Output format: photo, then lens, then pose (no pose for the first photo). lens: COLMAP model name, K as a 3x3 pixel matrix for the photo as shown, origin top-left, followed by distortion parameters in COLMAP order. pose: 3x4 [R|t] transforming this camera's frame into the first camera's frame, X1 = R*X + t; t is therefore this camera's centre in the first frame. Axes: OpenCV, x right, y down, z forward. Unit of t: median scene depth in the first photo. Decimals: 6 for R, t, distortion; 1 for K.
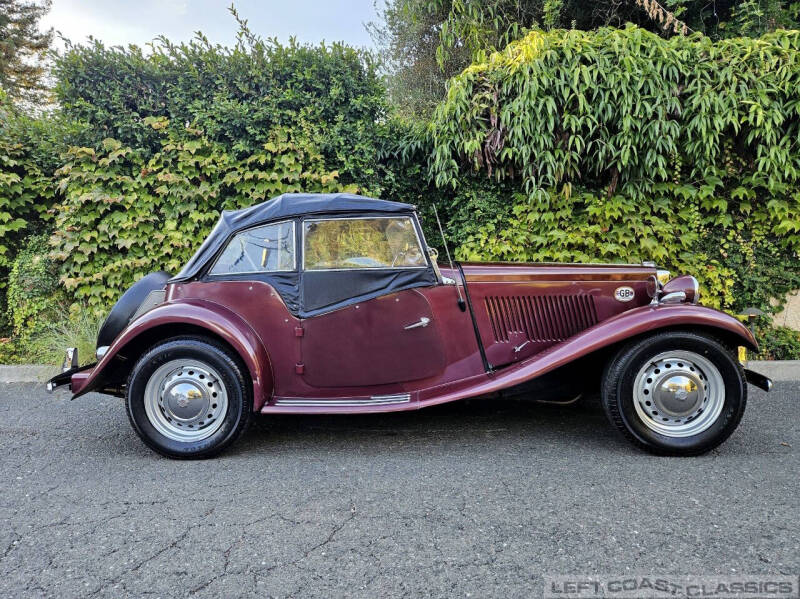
lens RADIAL K [[551.5, 0, 397.8], [0, 551.5, 317.3], [0, 0, 1]] dist [0.047235, -0.051570]
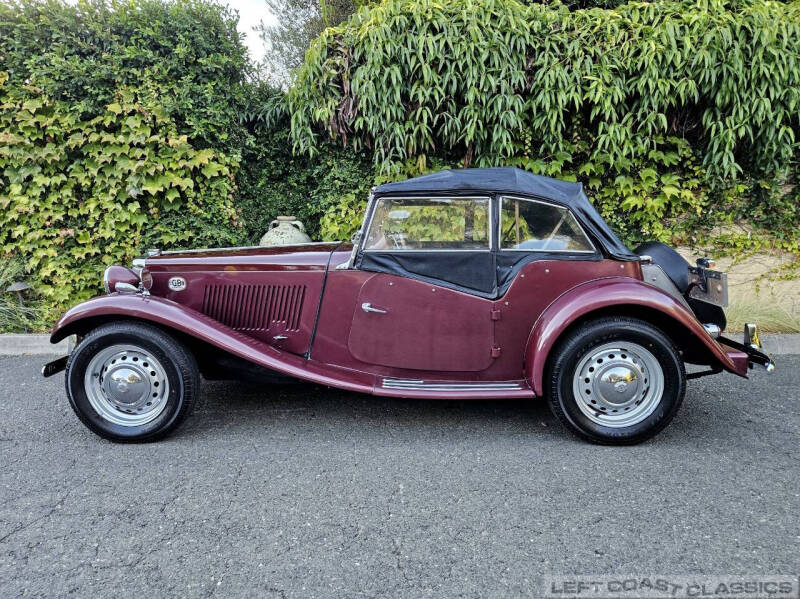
lens RADIAL K [[551.5, 0, 397.8], [0, 551.5, 317.3], [0, 0, 1]] dist [0.047235, -0.051570]
pose [[0.997688, 0.000404, 0.067966, 0.200465], [-0.006097, 0.996482, 0.083580, -0.035839], [-0.067693, -0.083801, 0.994181, -0.008635]]
